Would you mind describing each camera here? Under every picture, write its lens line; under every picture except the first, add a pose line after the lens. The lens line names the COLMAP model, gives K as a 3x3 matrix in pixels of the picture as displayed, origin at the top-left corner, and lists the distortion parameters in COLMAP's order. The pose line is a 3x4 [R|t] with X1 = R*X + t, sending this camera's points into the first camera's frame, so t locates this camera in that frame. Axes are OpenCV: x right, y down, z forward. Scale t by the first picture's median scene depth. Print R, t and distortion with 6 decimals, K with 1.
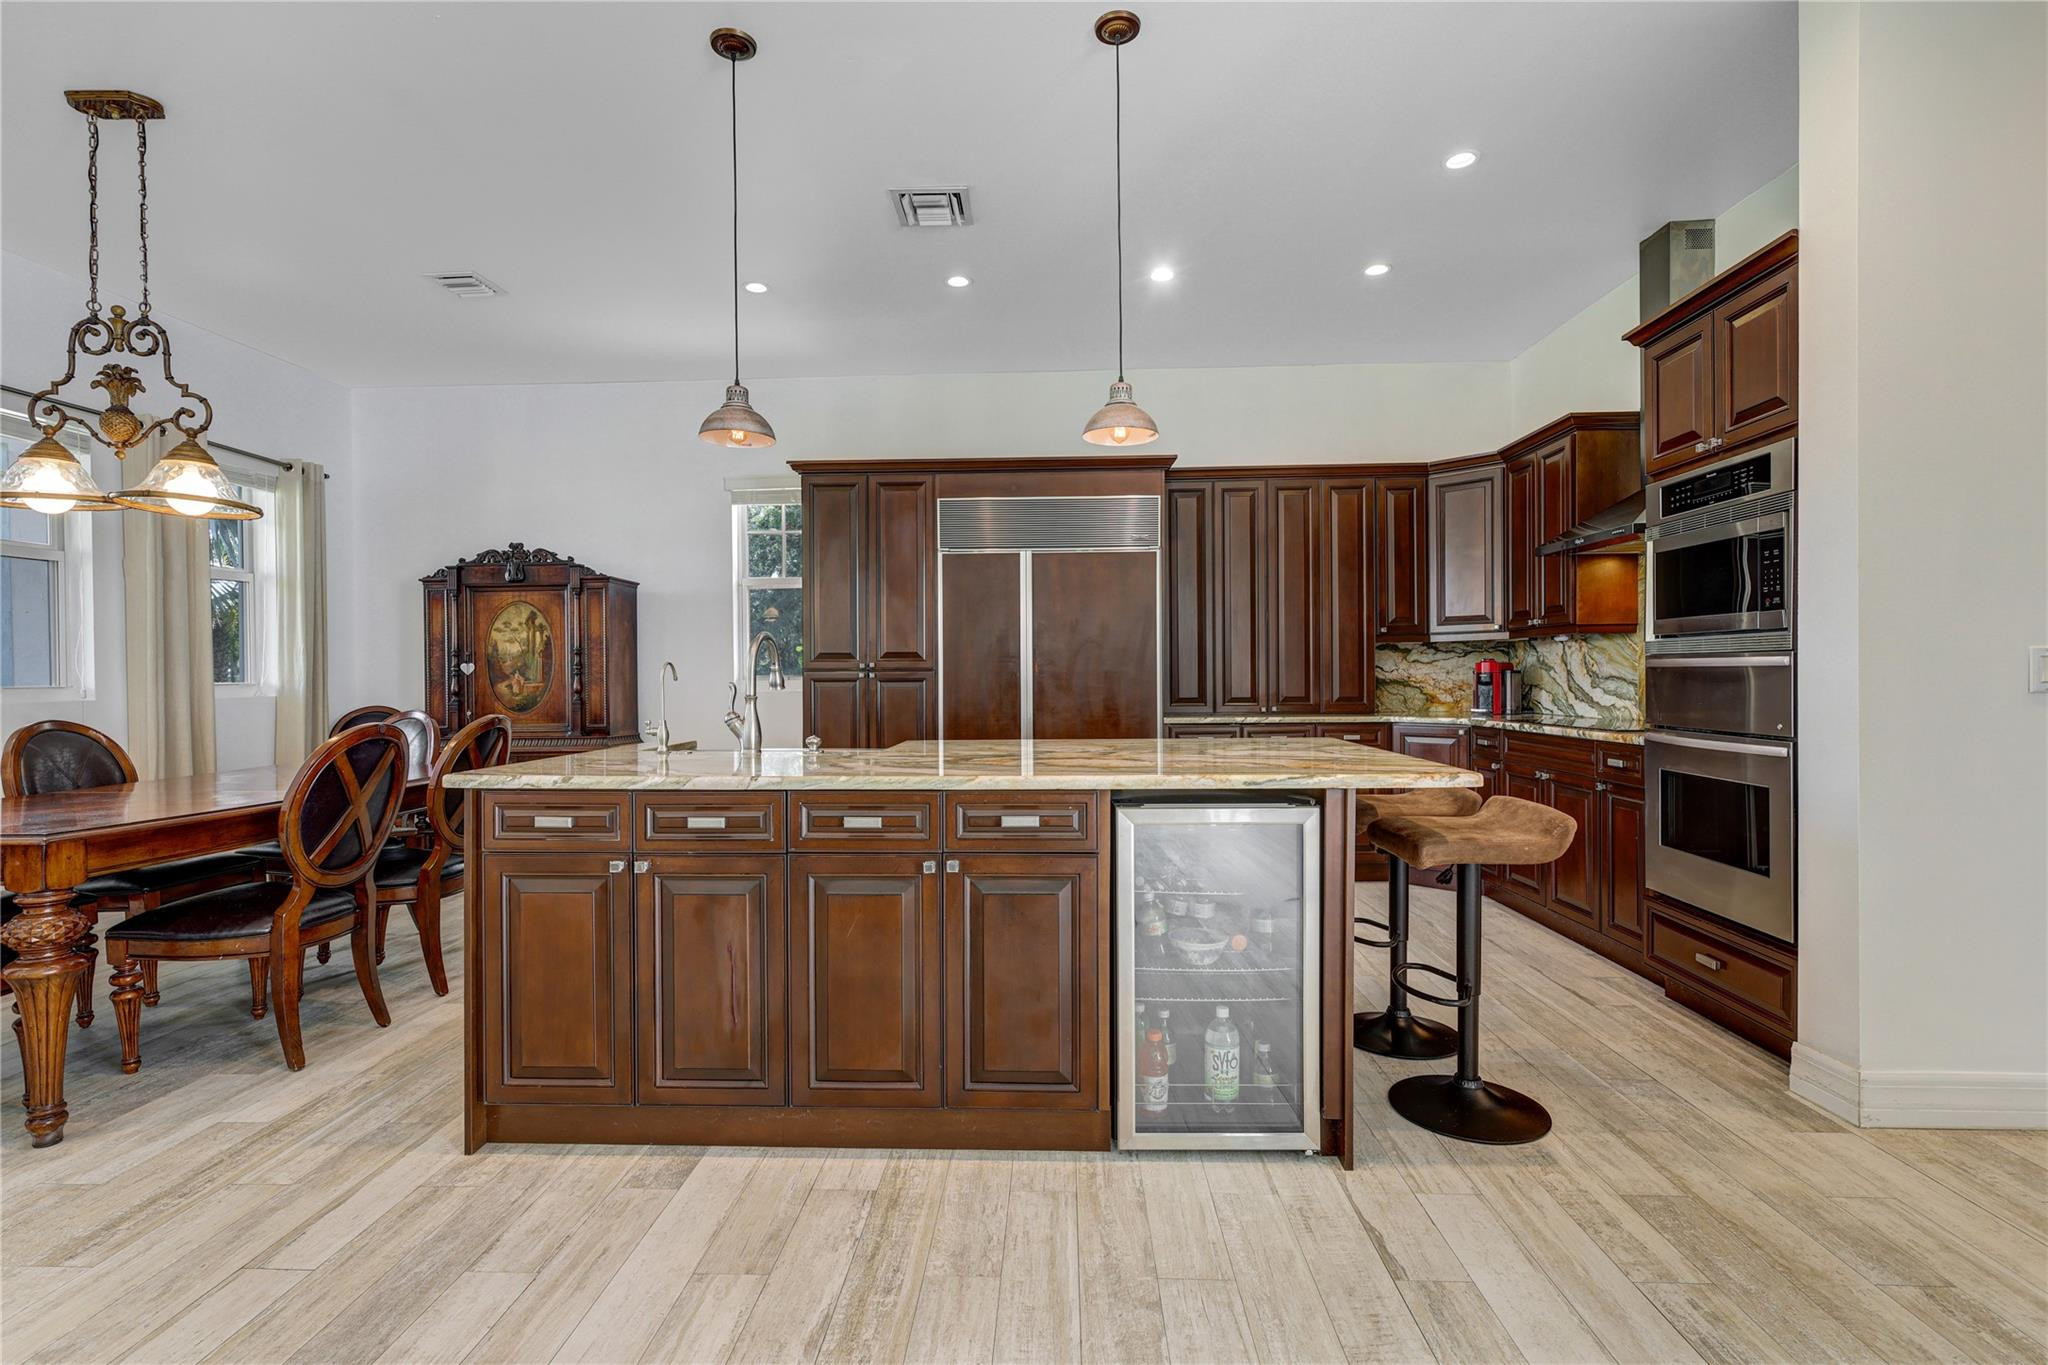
lens RADIAL K [[952.2, 0, 1013.9], [0, 952.2, 684.4], [0, 0, 1]] dist [0.001722, 0.001217]
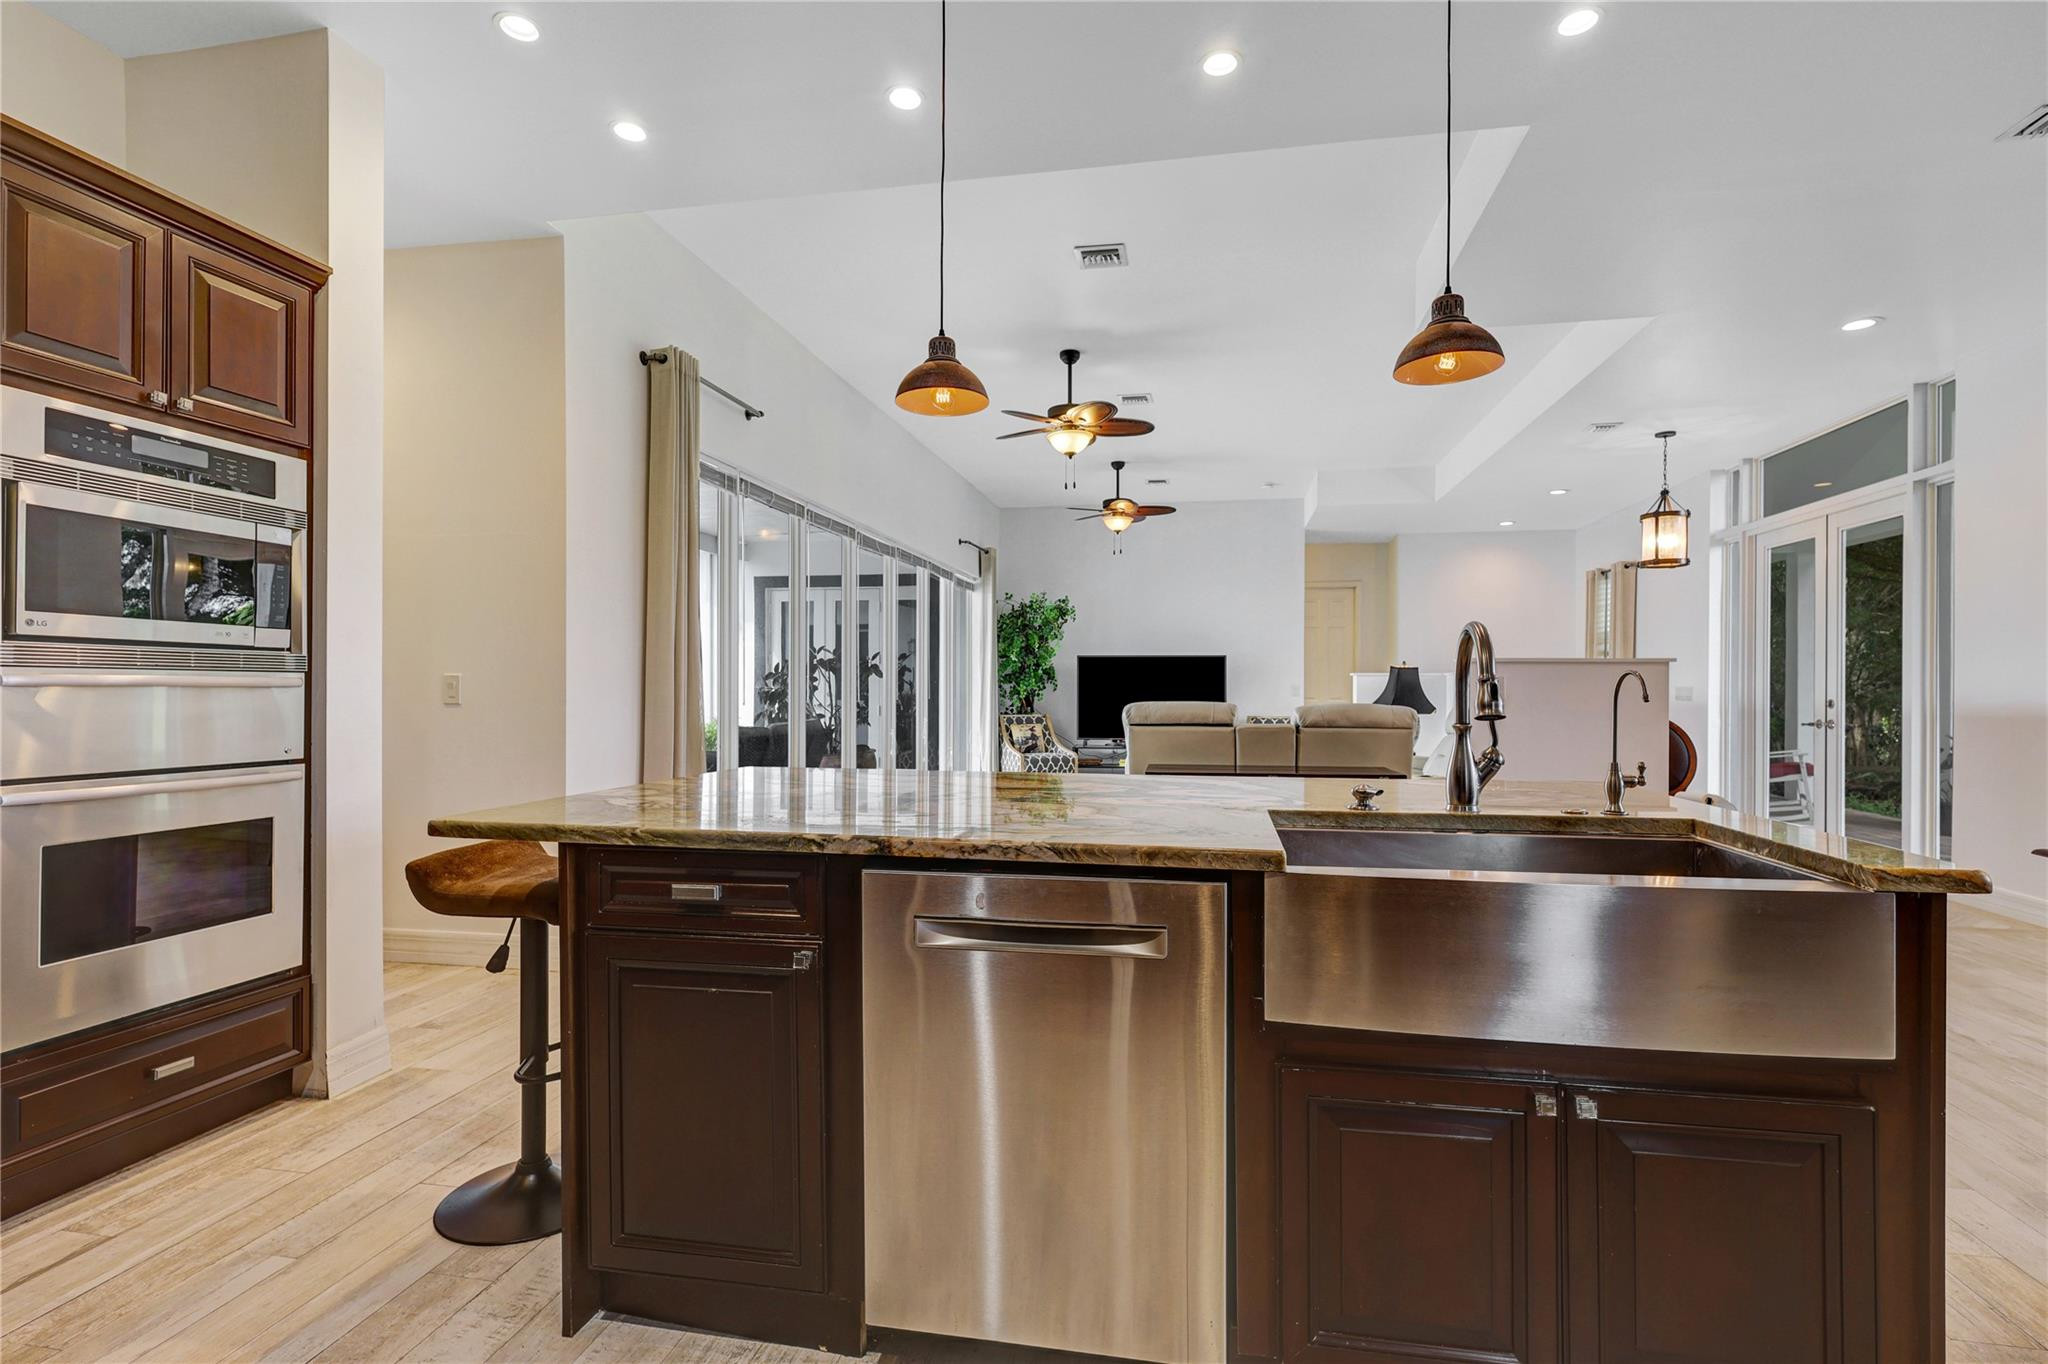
lens RADIAL K [[952.2, 0, 1025.9], [0, 952.2, 689.4], [0, 0, 1]] dist [0.001722, 0.001217]
pose [[-0.990279, 0.005033, 0.139004, -0.055991], [0.006564, 0.999923, 0.010557, -0.016927], [-0.138941, 0.011367, -0.990235, 1.407332]]
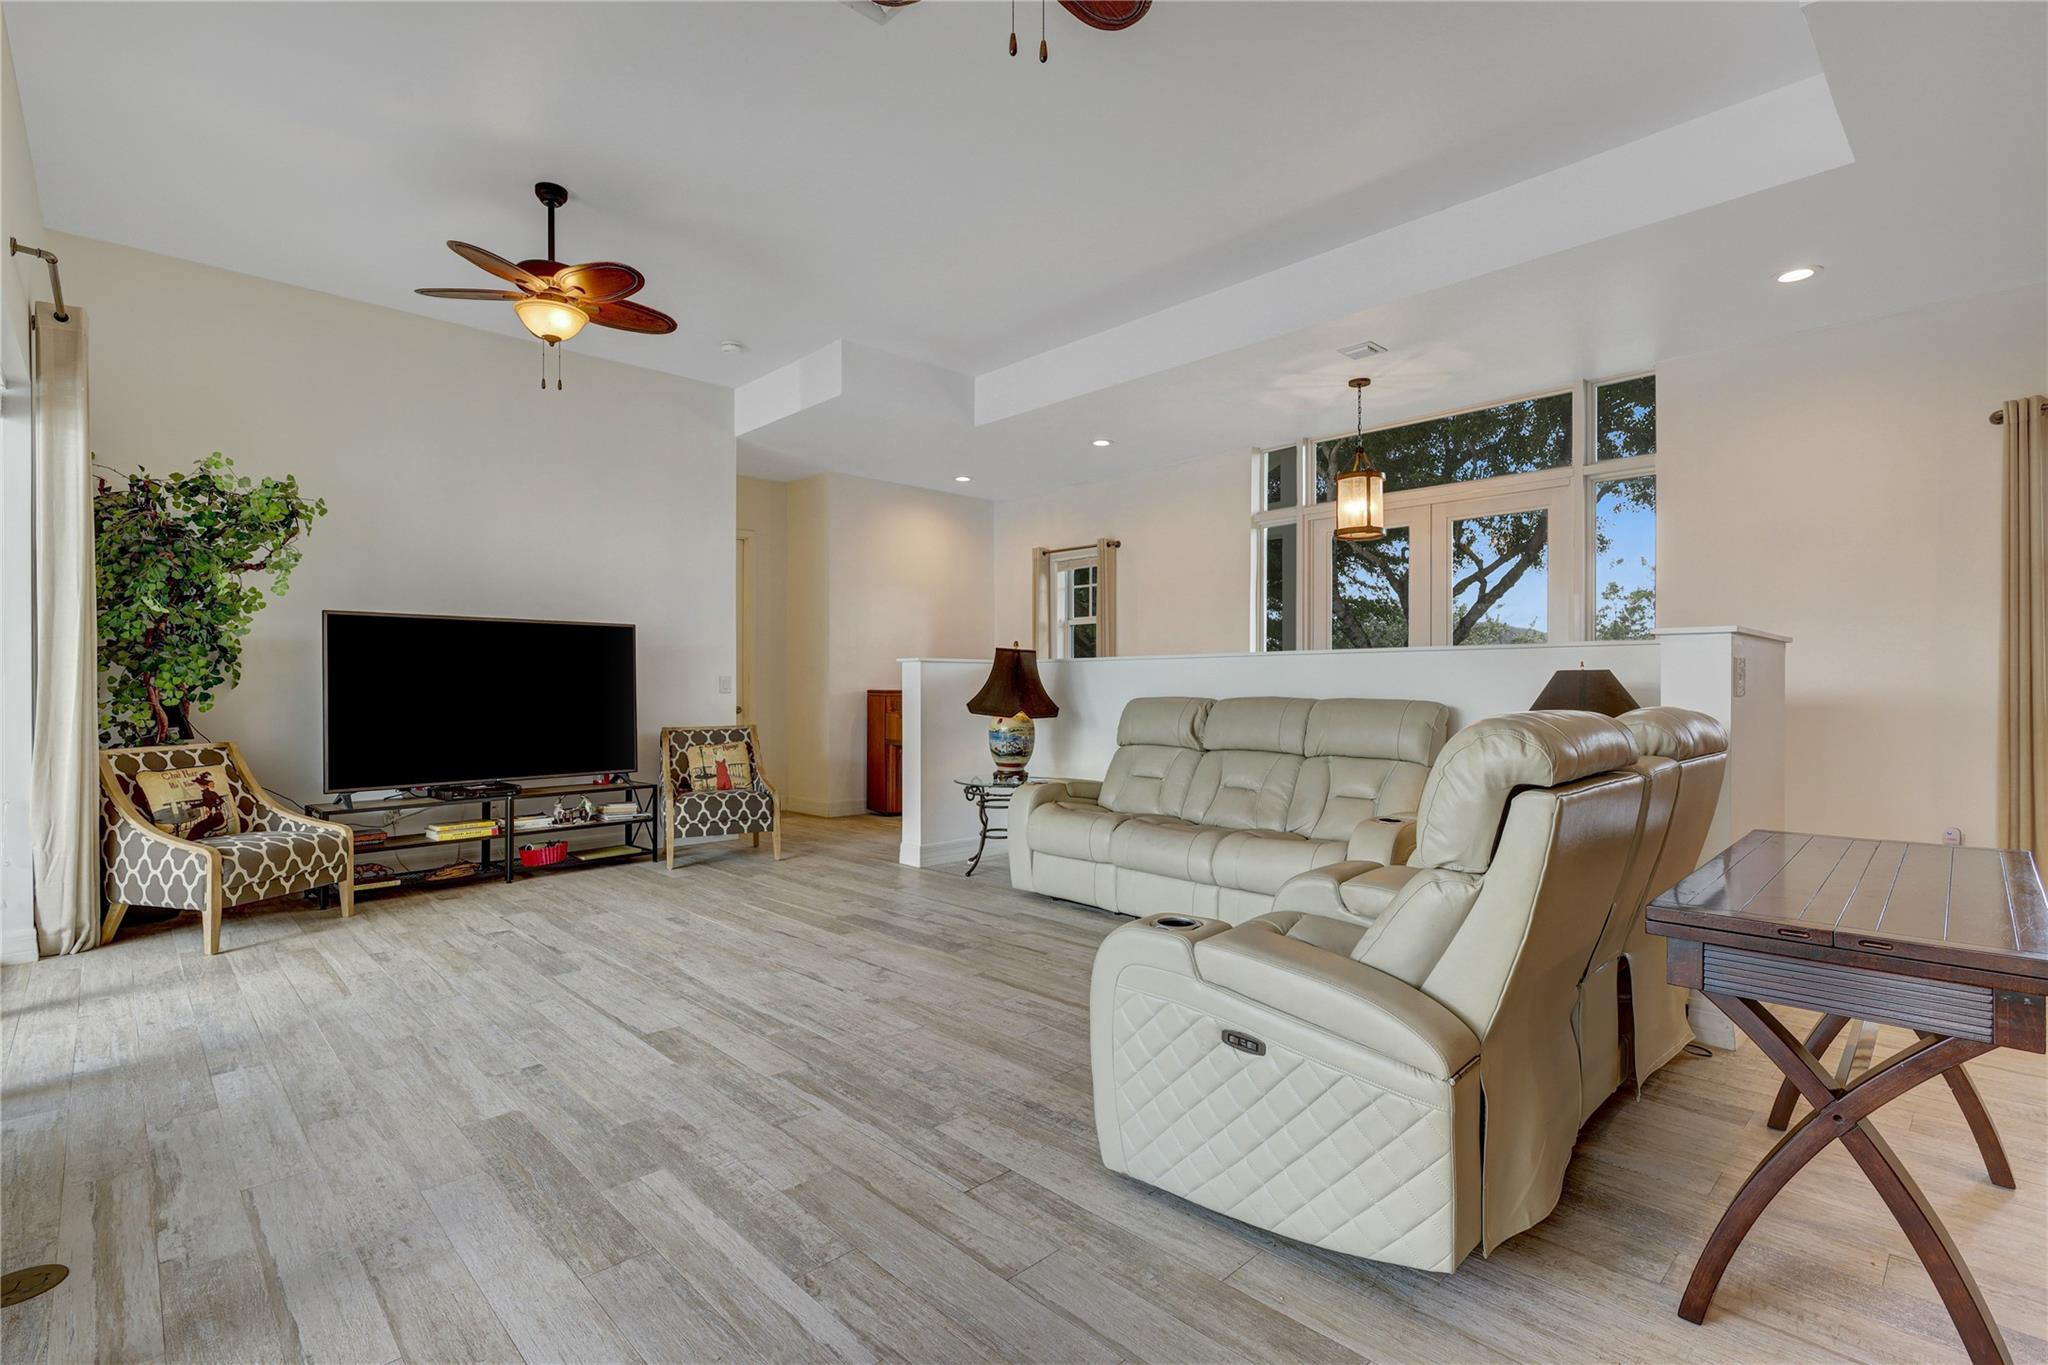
lens RADIAL K [[952.2, 0, 1022.6], [0, 952.2, 687.1], [0, 0, 1]] dist [0.001722, 0.001217]
pose [[-0.688562, 0.010865, -0.725097, 0.530174], [-0.000849, 0.999875, 0.015789, -0.002362], [0.725177, 0.011488, -0.688466, 0.022477]]
